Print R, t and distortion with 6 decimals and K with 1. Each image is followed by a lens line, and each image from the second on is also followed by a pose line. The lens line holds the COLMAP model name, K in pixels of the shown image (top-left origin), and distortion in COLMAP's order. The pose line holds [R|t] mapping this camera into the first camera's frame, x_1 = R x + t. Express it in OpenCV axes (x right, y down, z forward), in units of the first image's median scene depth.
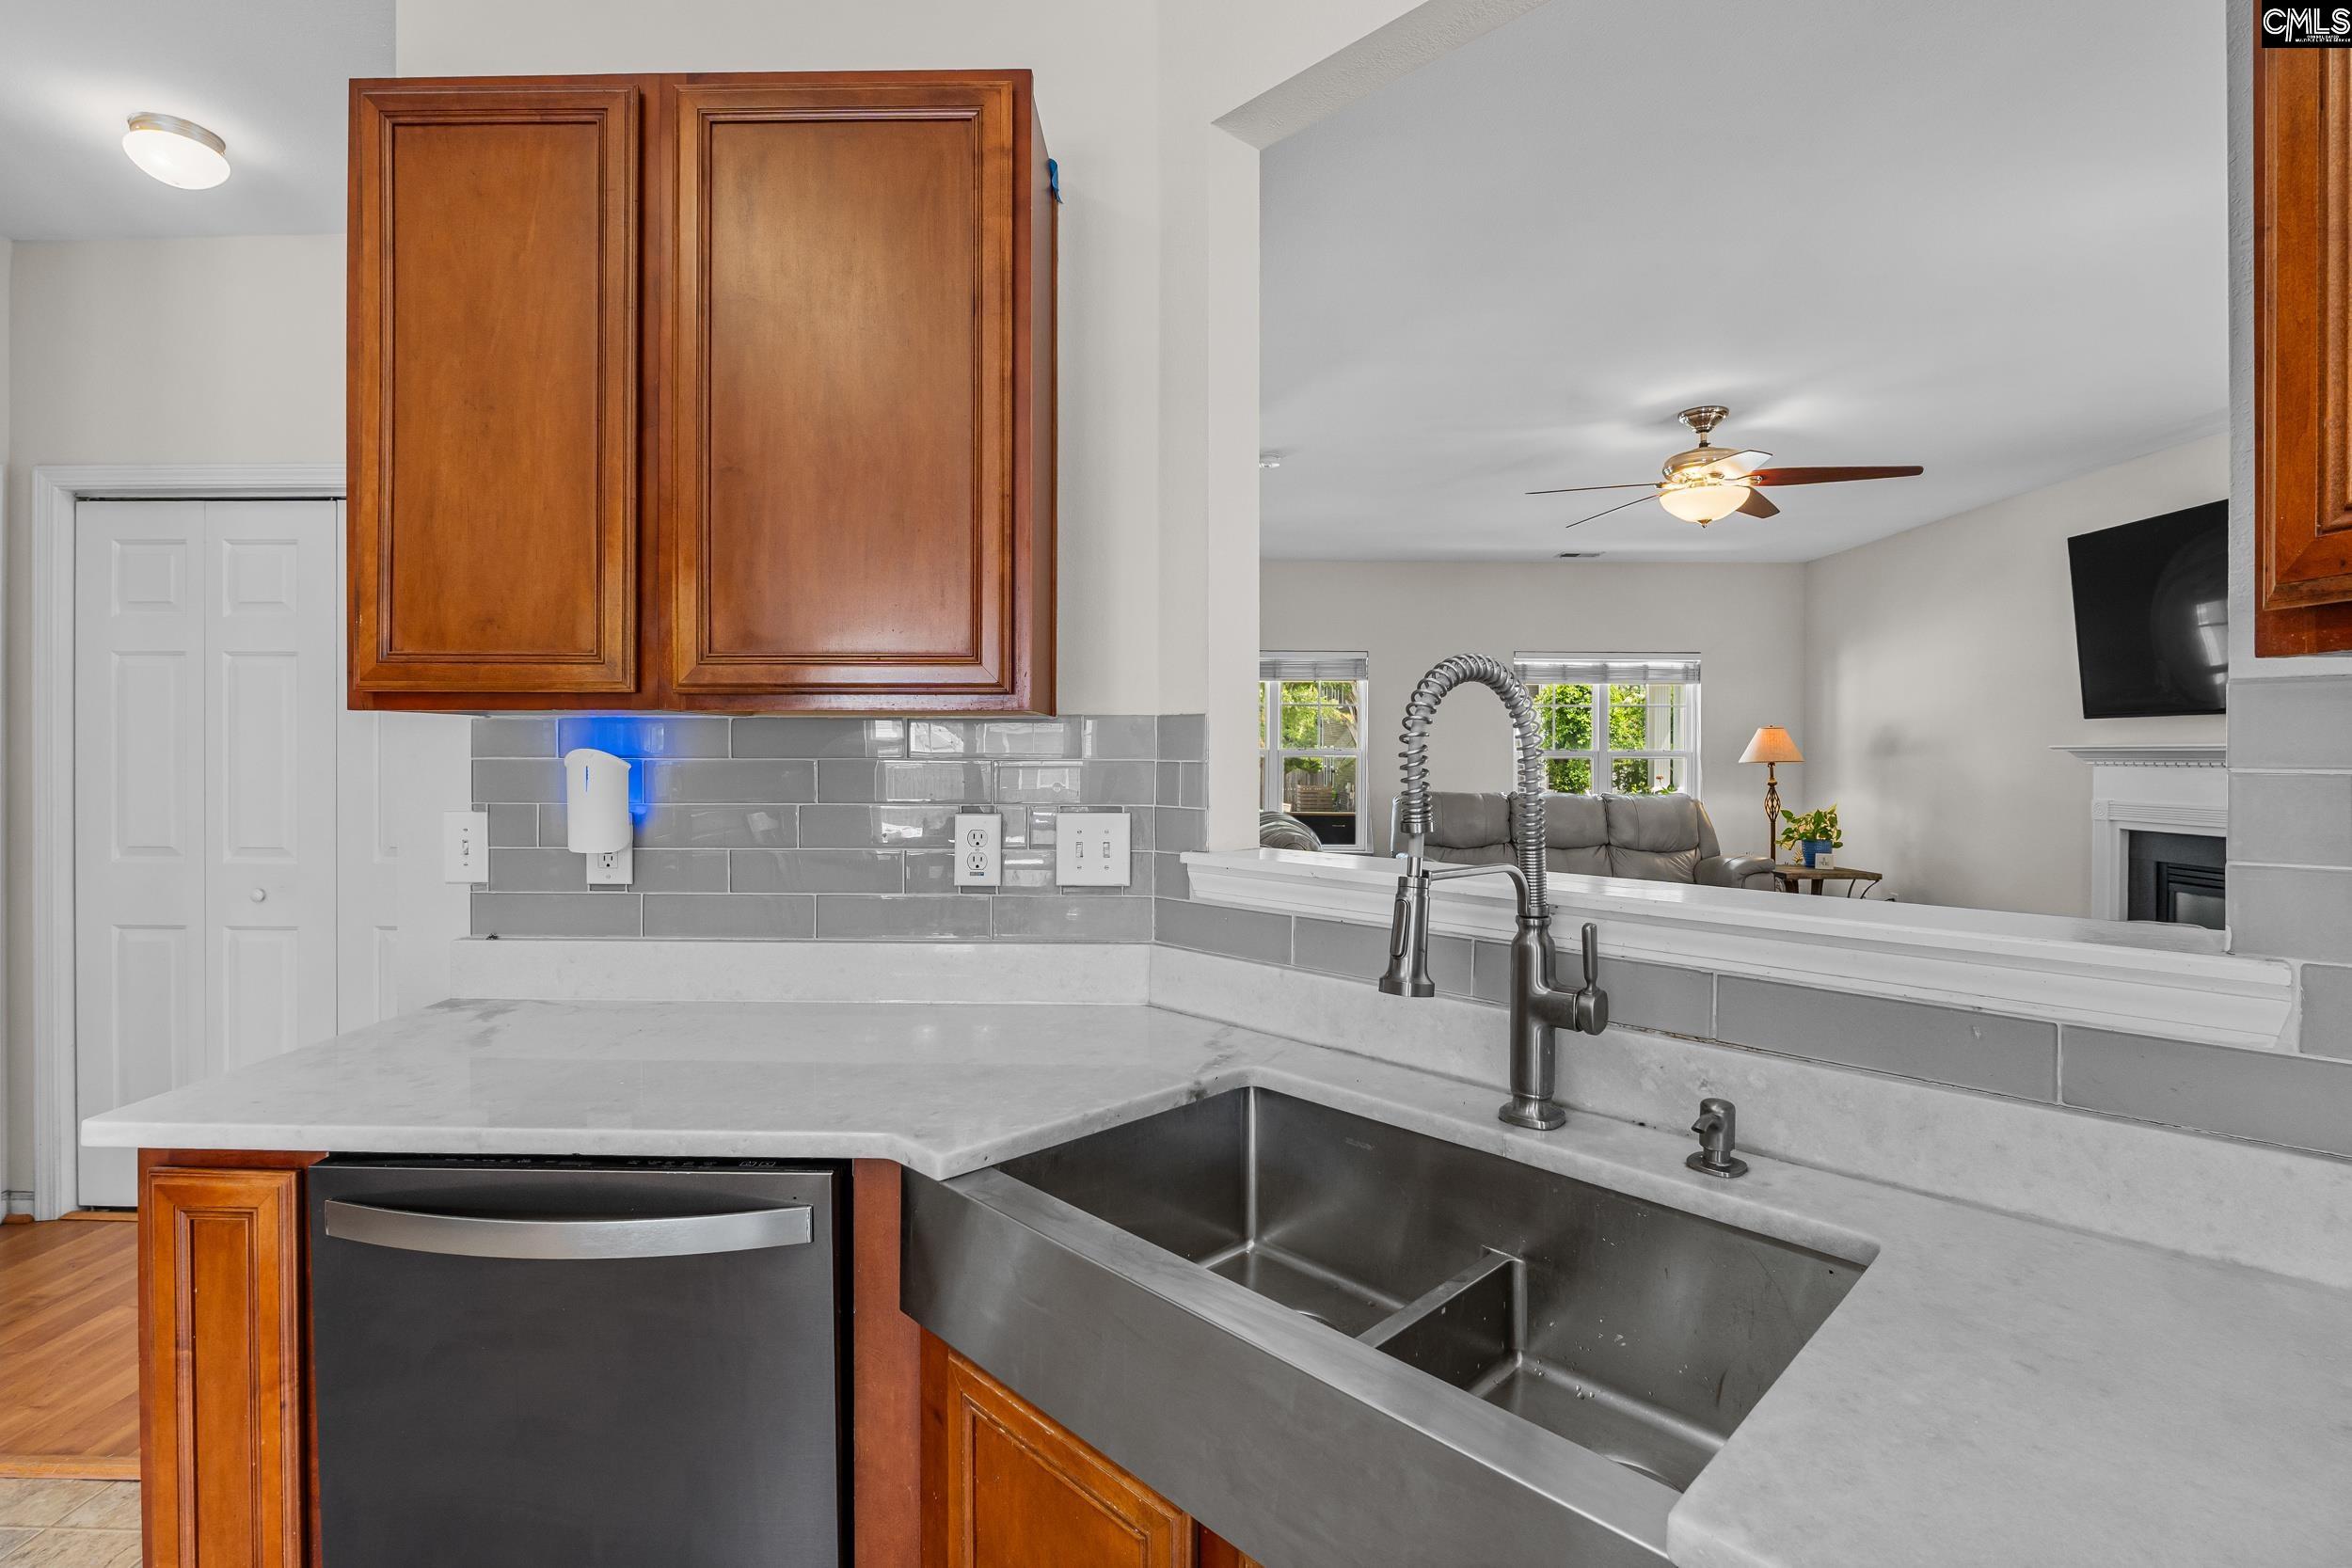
lens RADIAL K [[1076.2, 0, 1176.2], [0, 1076.2, 763.6], [0, 0, 1]] dist [-0.007191, 0.000856]
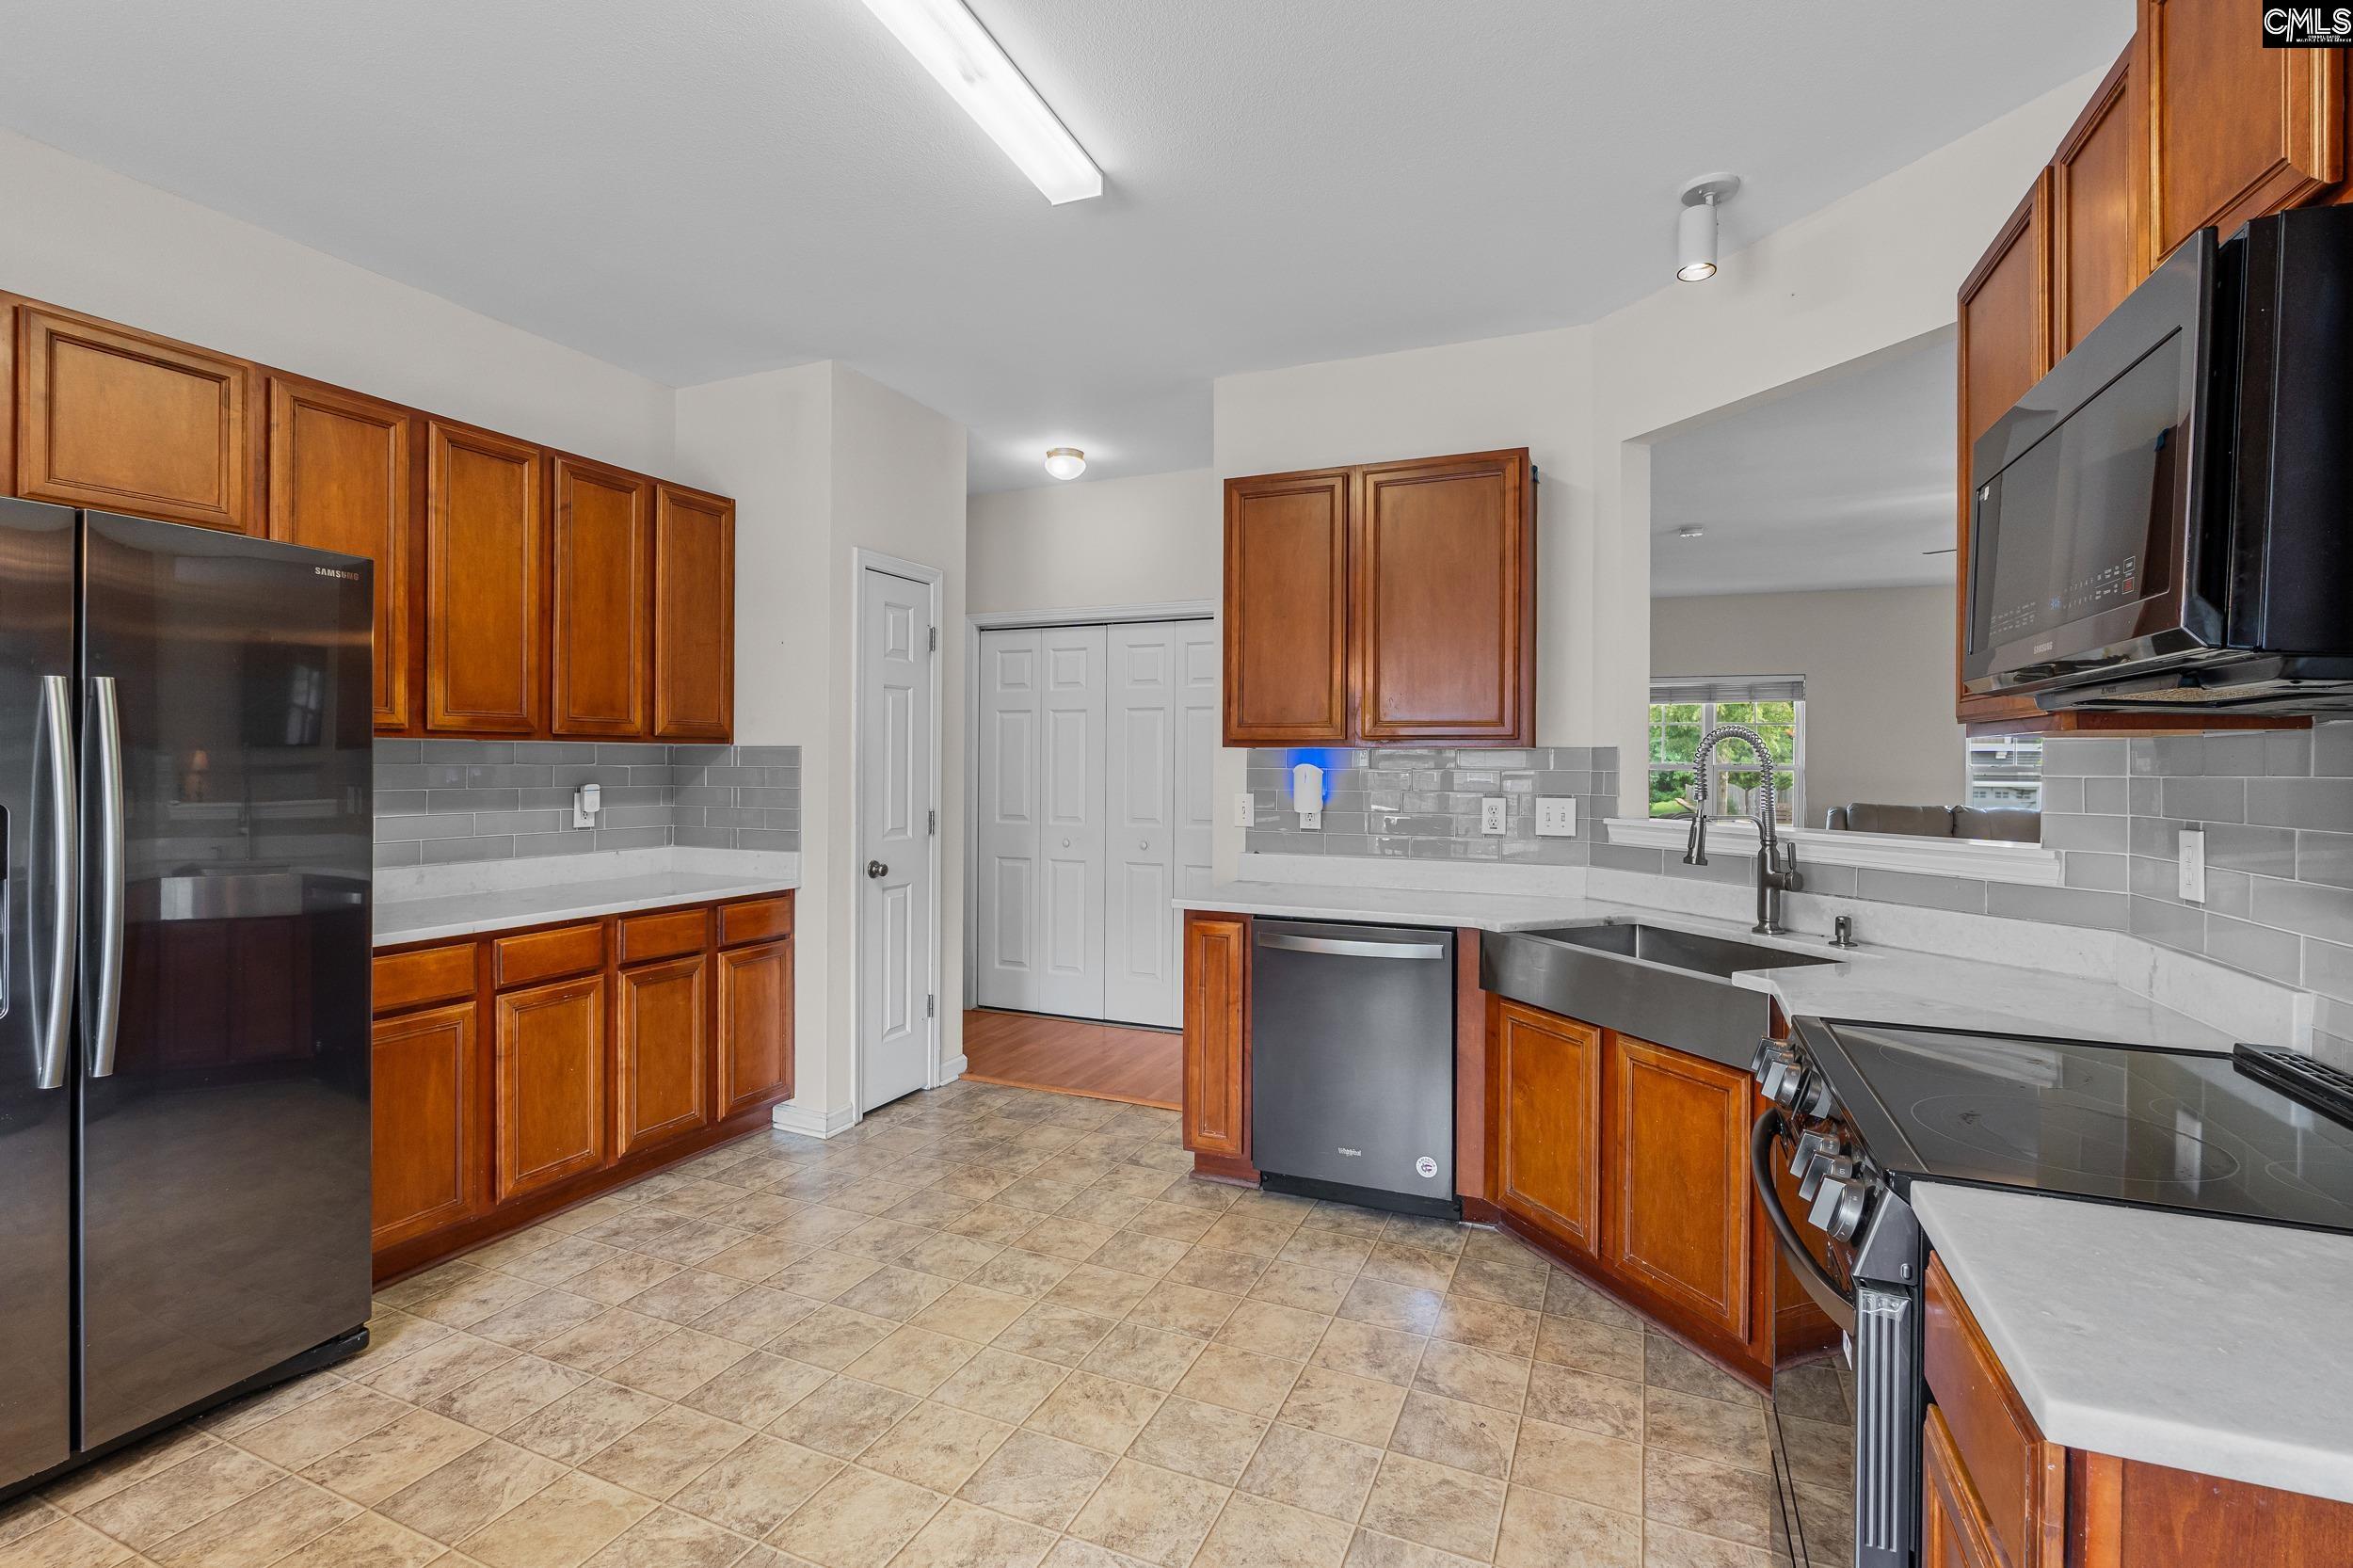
lens RADIAL K [[1076.7, 0, 1168.5], [0, 1076.7, 764.0], [0, 0, 1]] dist [-0.007191, 0.000856]
pose [[0.921000, 0.003236, -0.389549, 0.035404], [-0.007558, 0.999926, -0.009562, 0.008475], [0.389489, 0.011750, 0.920956, -1.068398]]
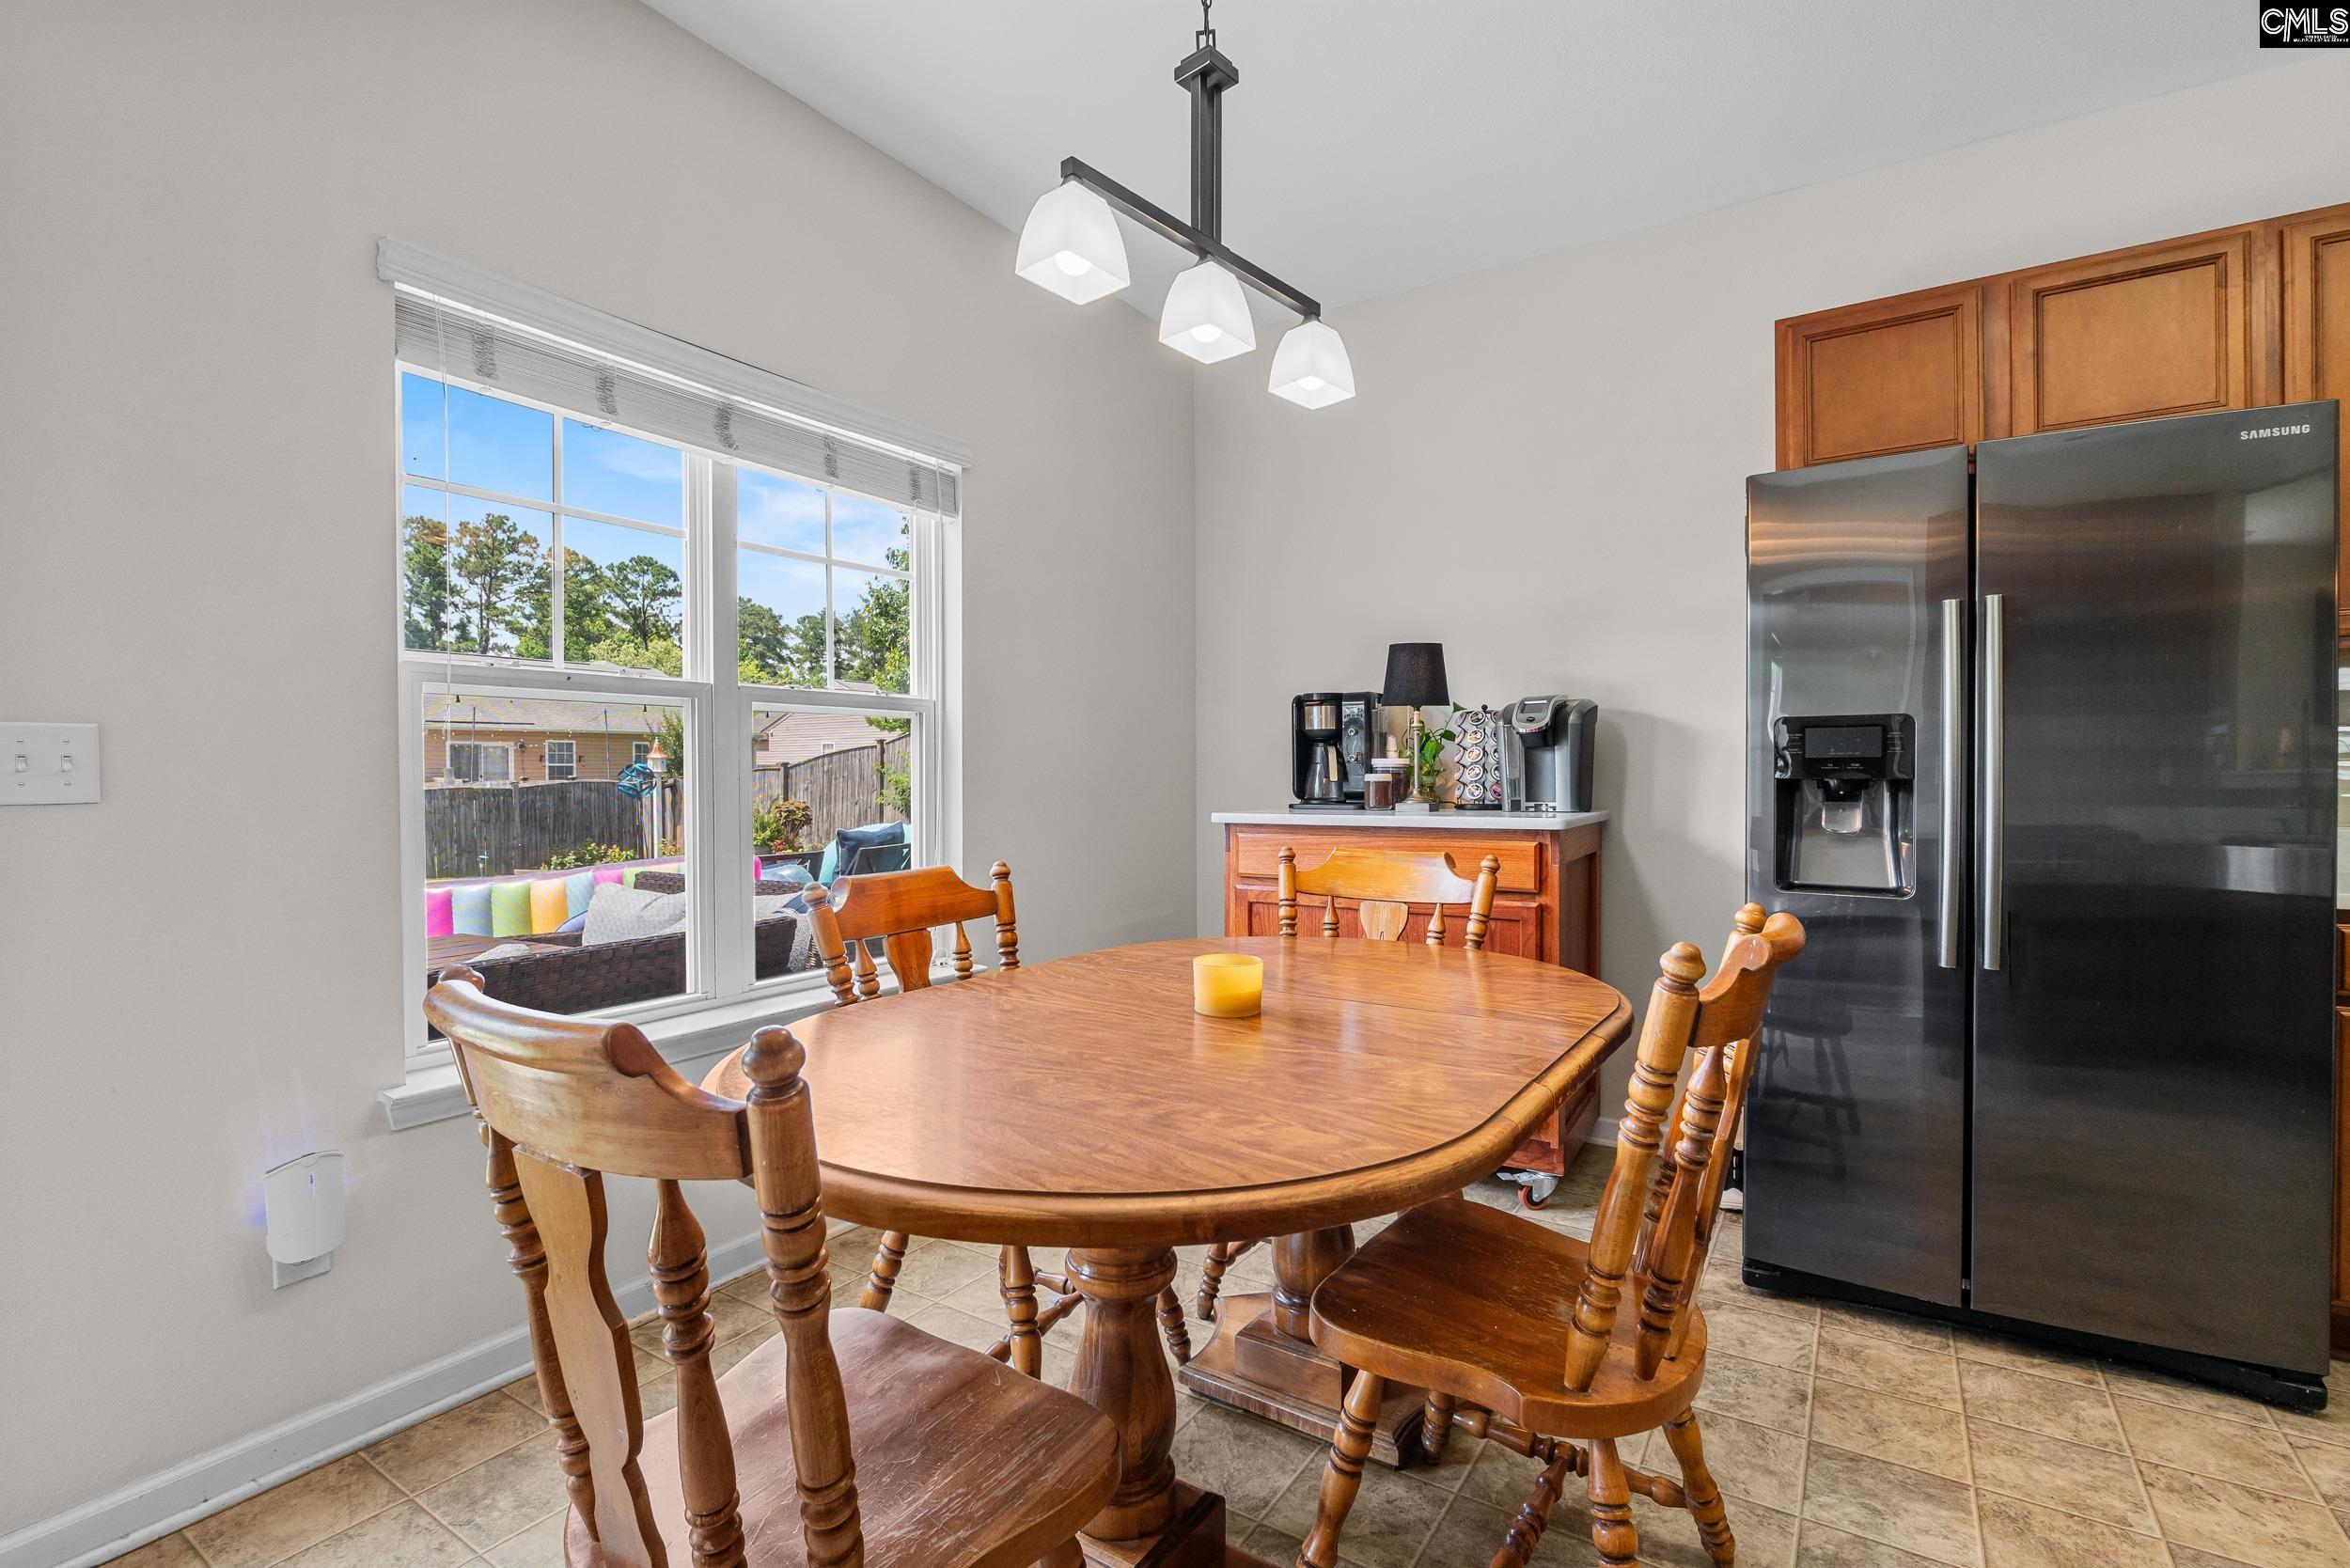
lens RADIAL K [[1075.4, 0, 1157.3], [0, 1075.4, 779.1], [0, 0, 1]] dist [-0.007191, 0.000856]
pose [[-0.524318, 0.008504, -0.851480, 0.074435], [-0.005638, 0.999894, 0.013458, 0.103573], [0.851504, 0.011857, -0.524214, -0.661035]]
